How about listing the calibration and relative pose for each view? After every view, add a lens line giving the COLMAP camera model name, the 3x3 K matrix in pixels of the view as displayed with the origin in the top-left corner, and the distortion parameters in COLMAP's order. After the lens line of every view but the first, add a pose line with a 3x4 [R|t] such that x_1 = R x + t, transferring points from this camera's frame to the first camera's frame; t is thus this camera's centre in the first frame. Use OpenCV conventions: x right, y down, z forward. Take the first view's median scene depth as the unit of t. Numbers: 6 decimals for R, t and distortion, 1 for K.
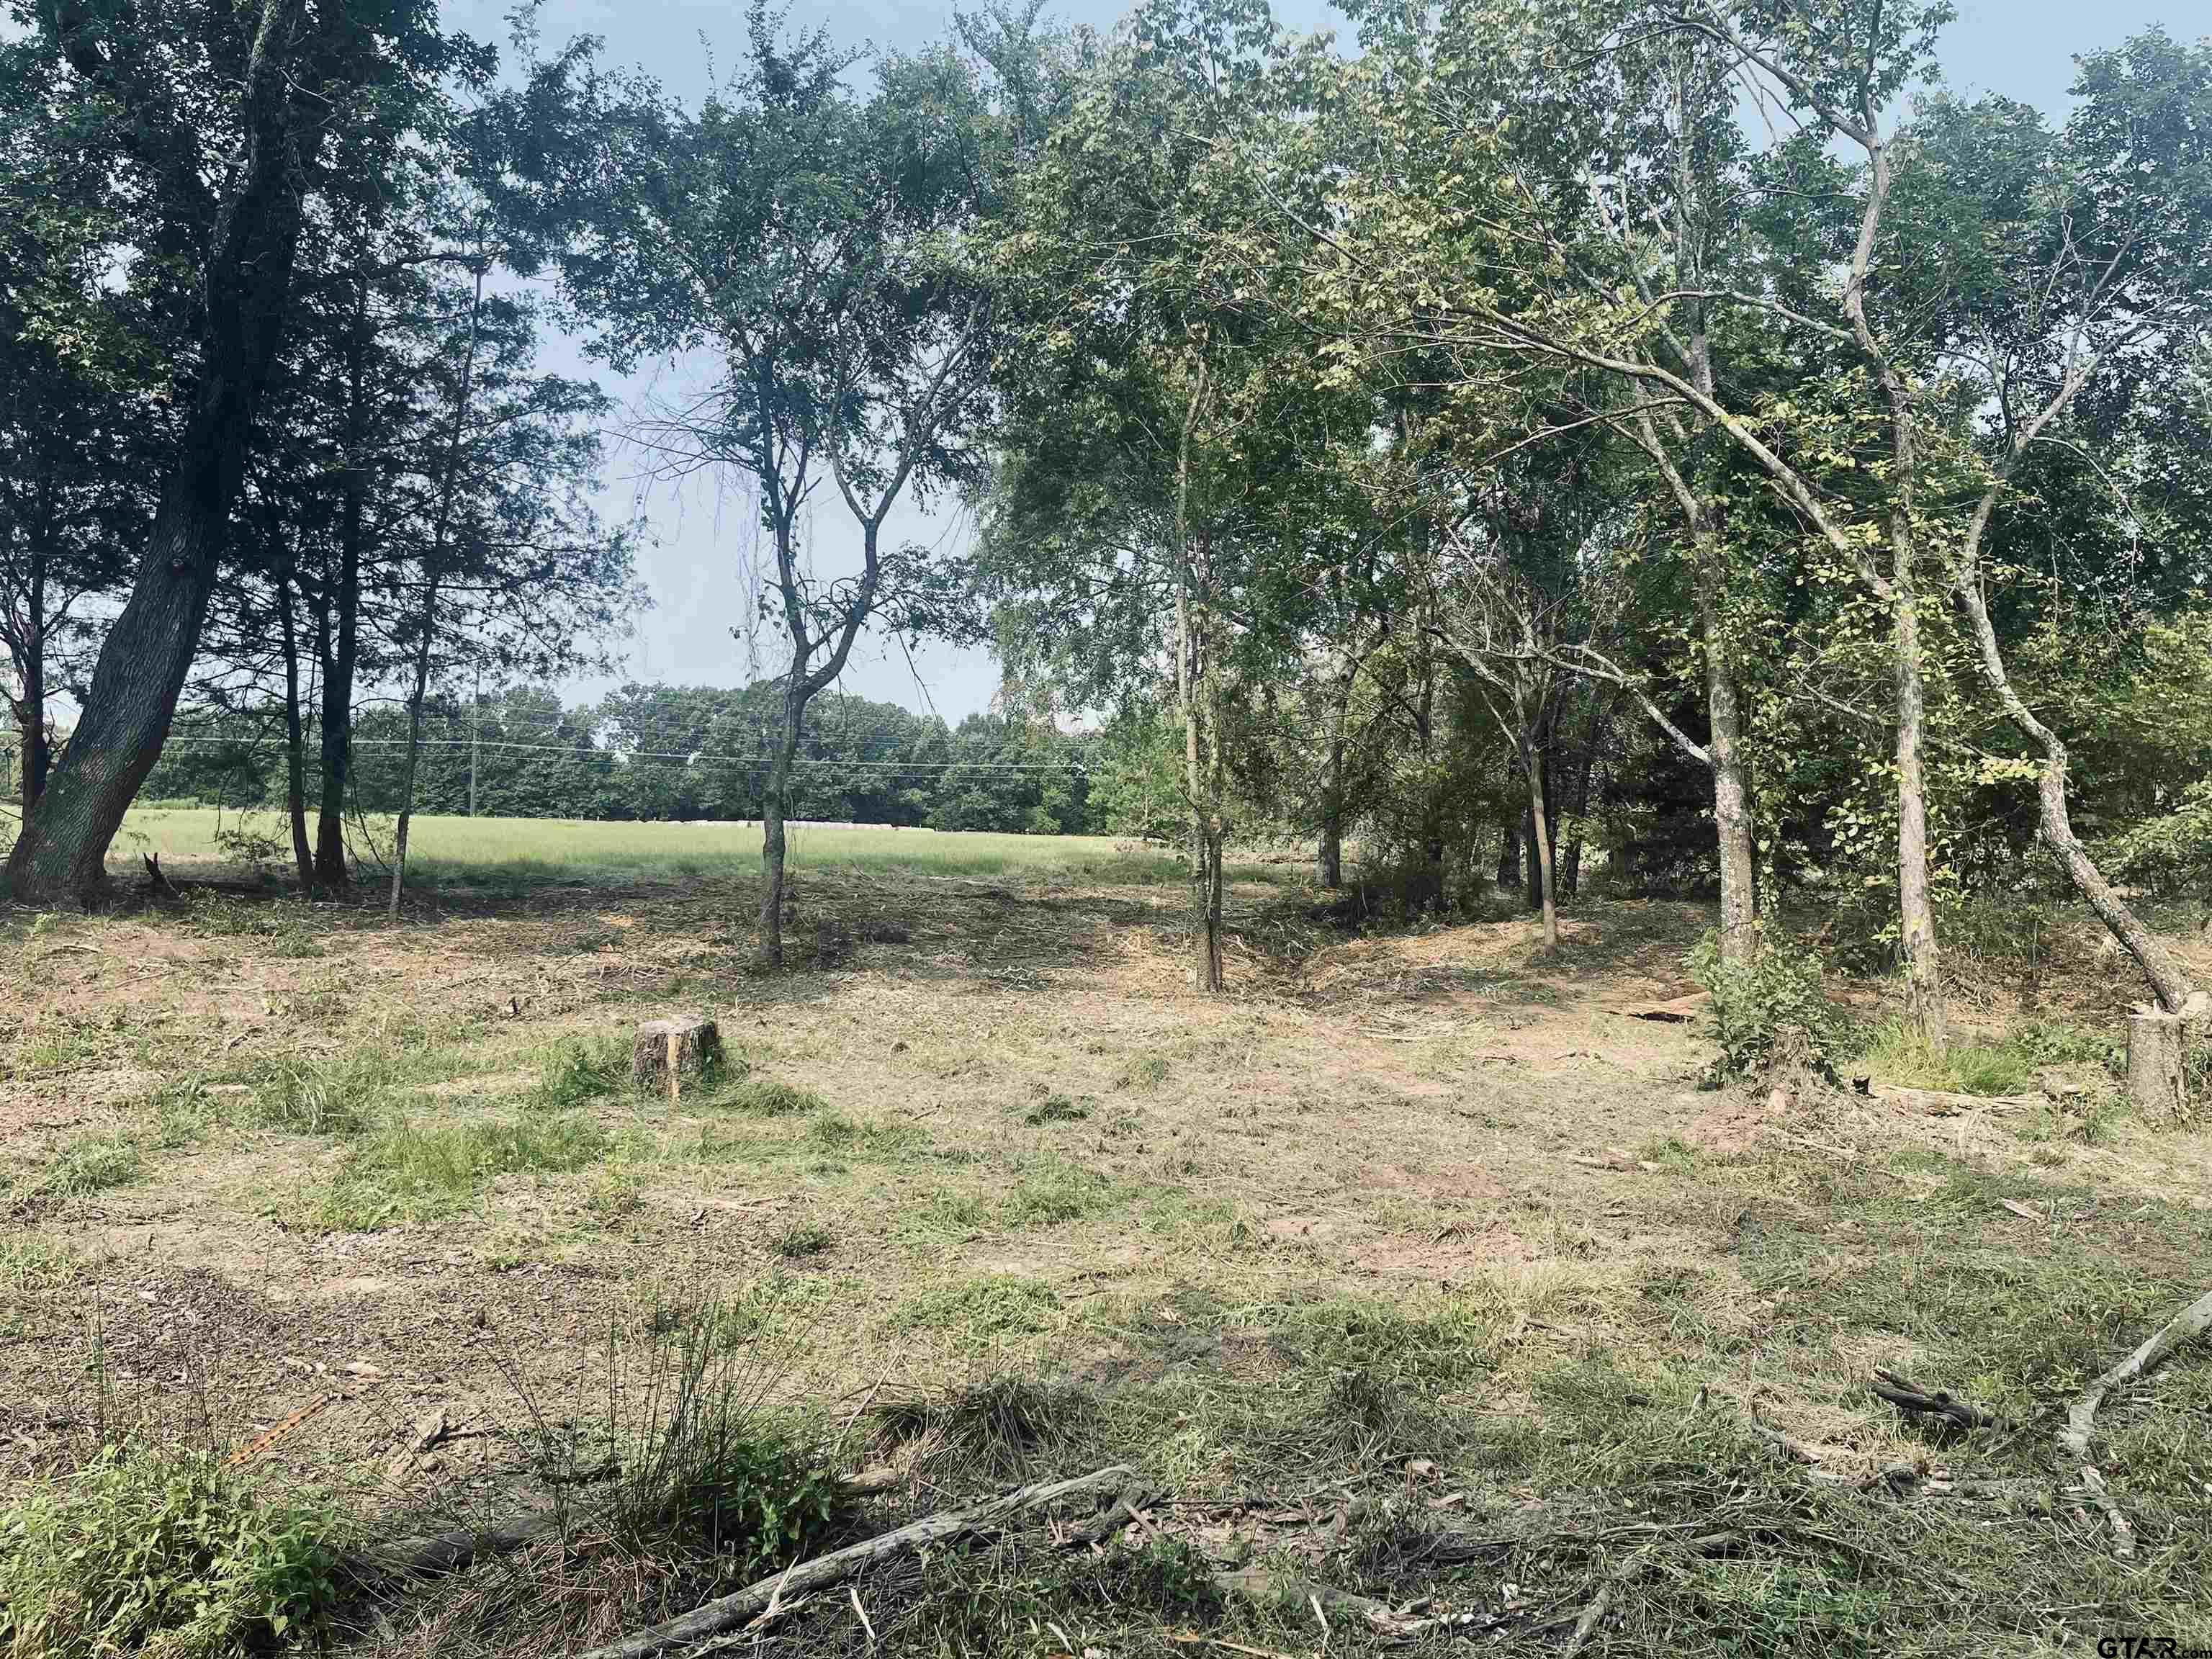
lens RADIAL K [[1643.7, 0, 1112.3], [0, 1643.7, 818.0], [0, 0, 1]] dist [0.059259, -0.068665]
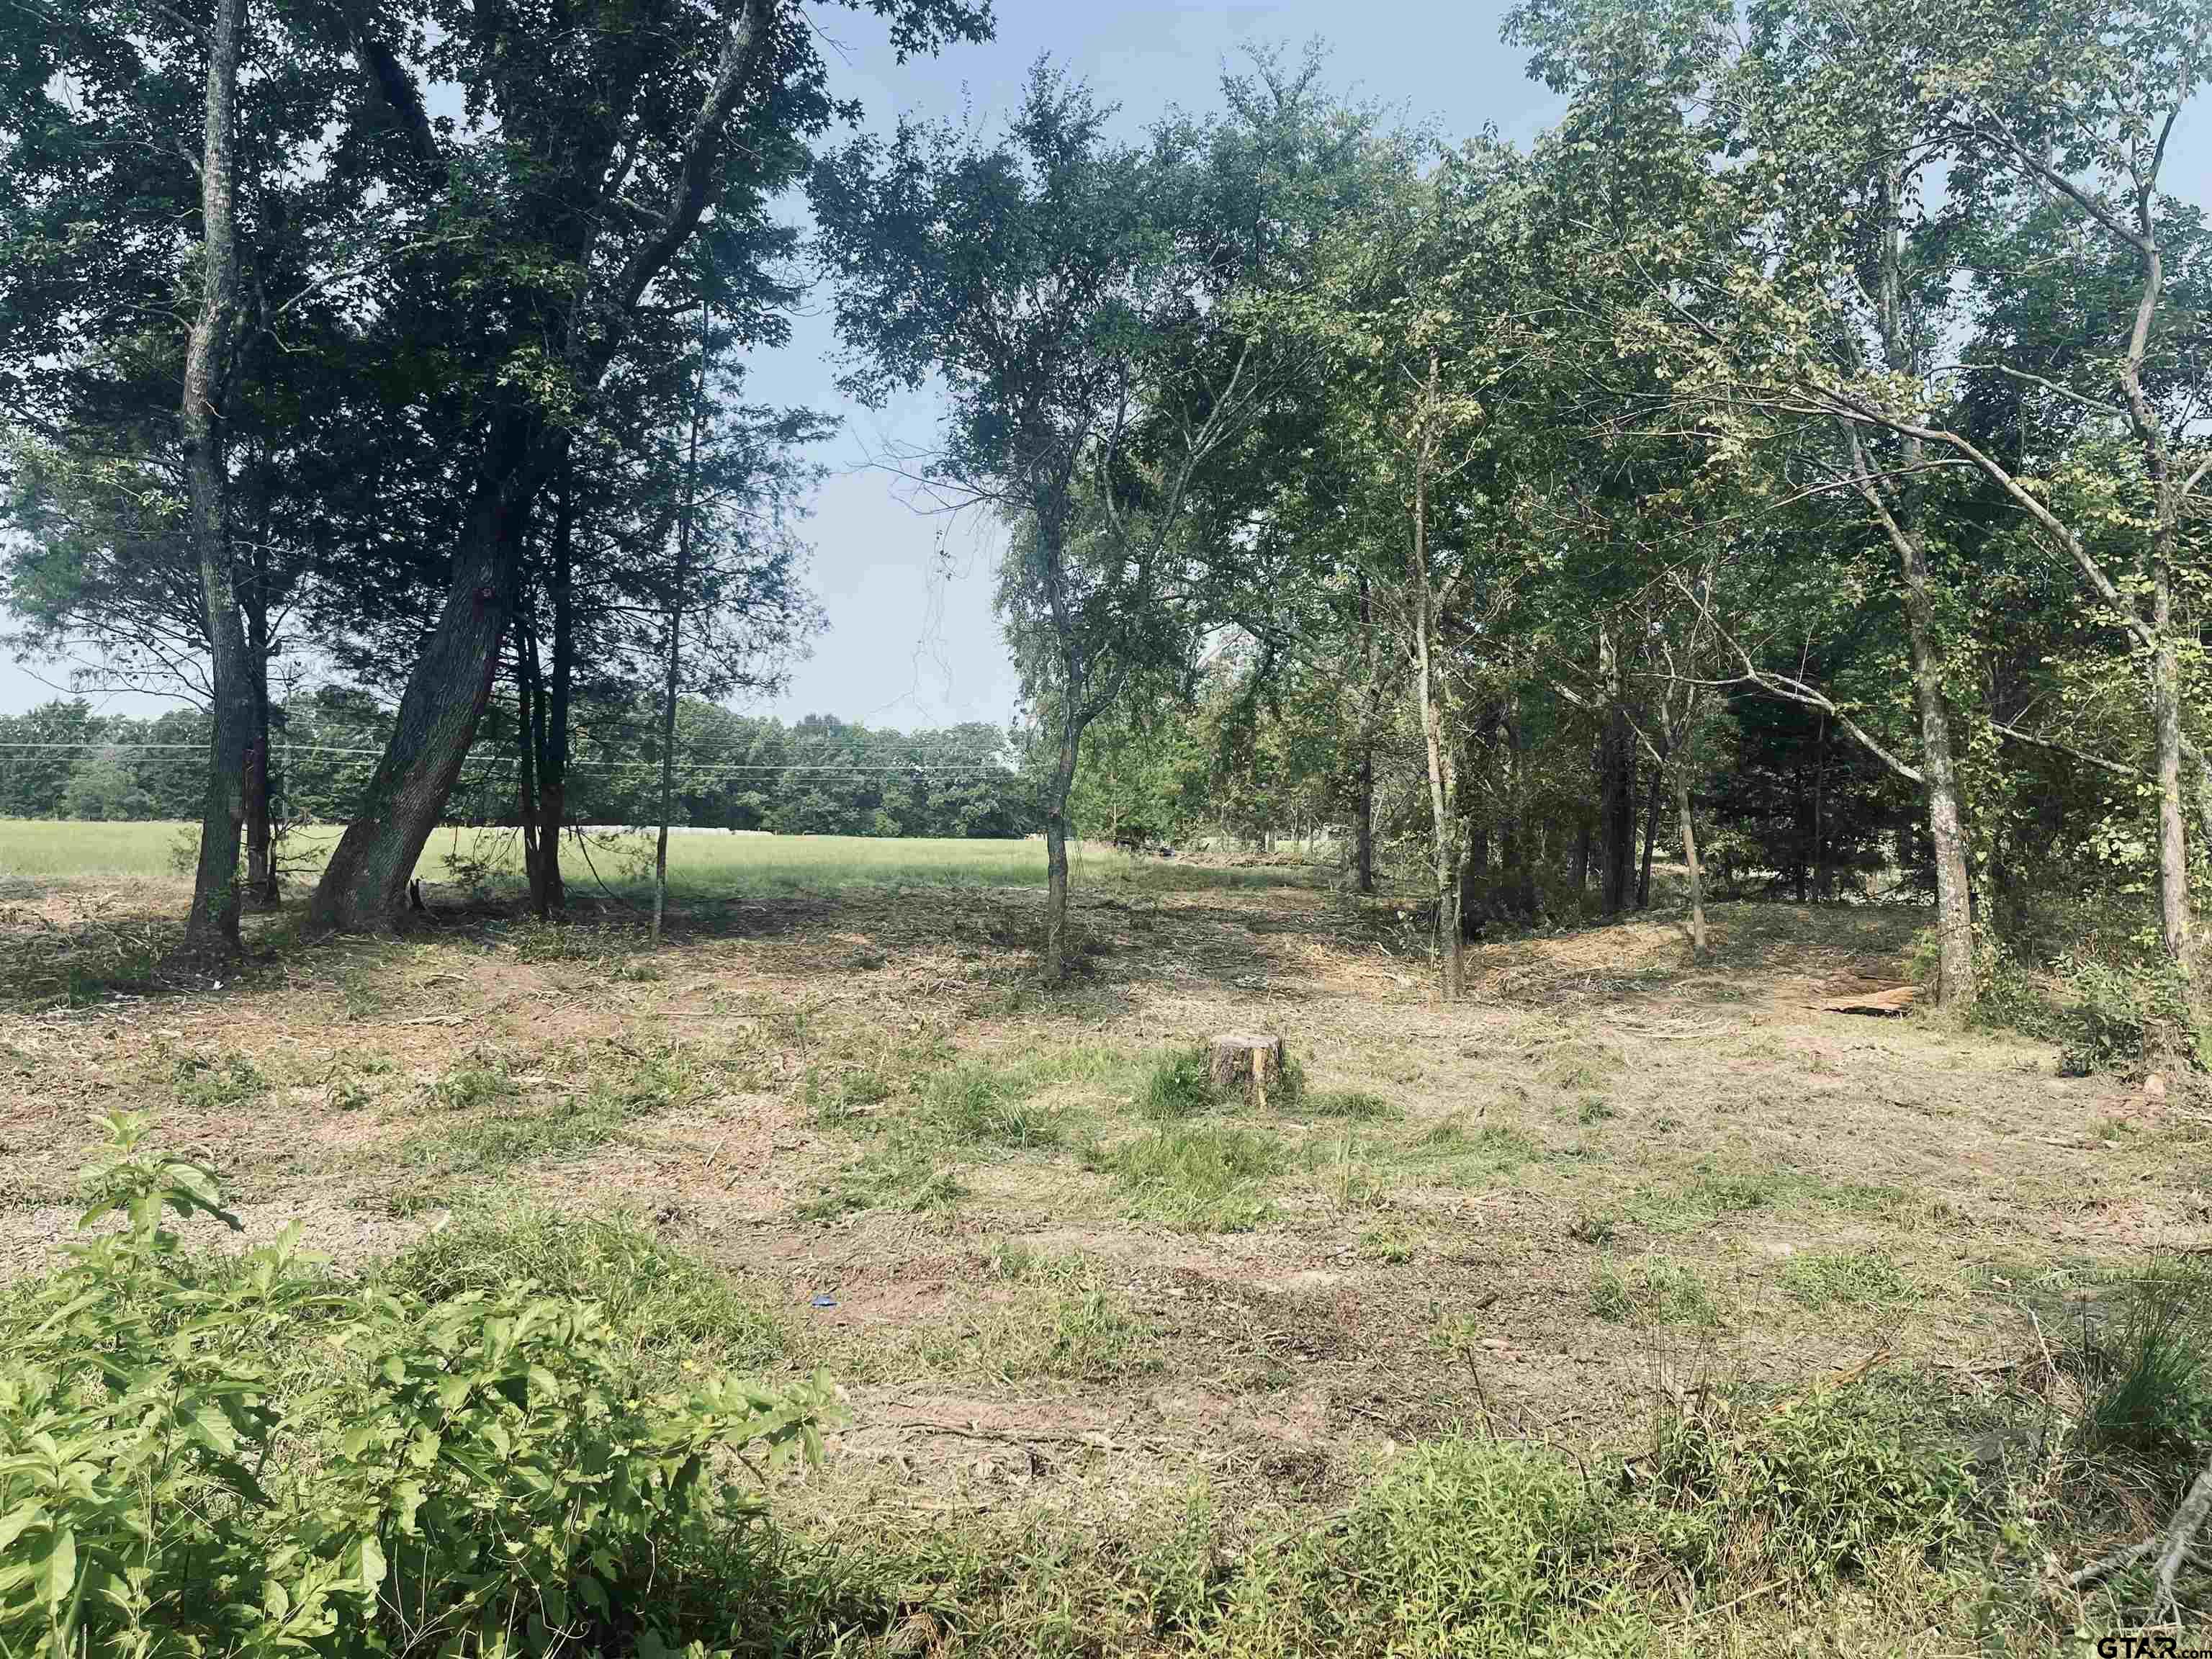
lens RADIAL K [[1643.7, 0, 1112.3], [0, 1643.7, 818.0], [0, 0, 1]] dist [0.059259, -0.068665]
pose [[0.993406, -0.008316, 0.114350, -0.282031], [0.008291, 0.999965, 0.000698, -0.013158], [-0.114352, 0.000254, 0.993440, -0.040196]]
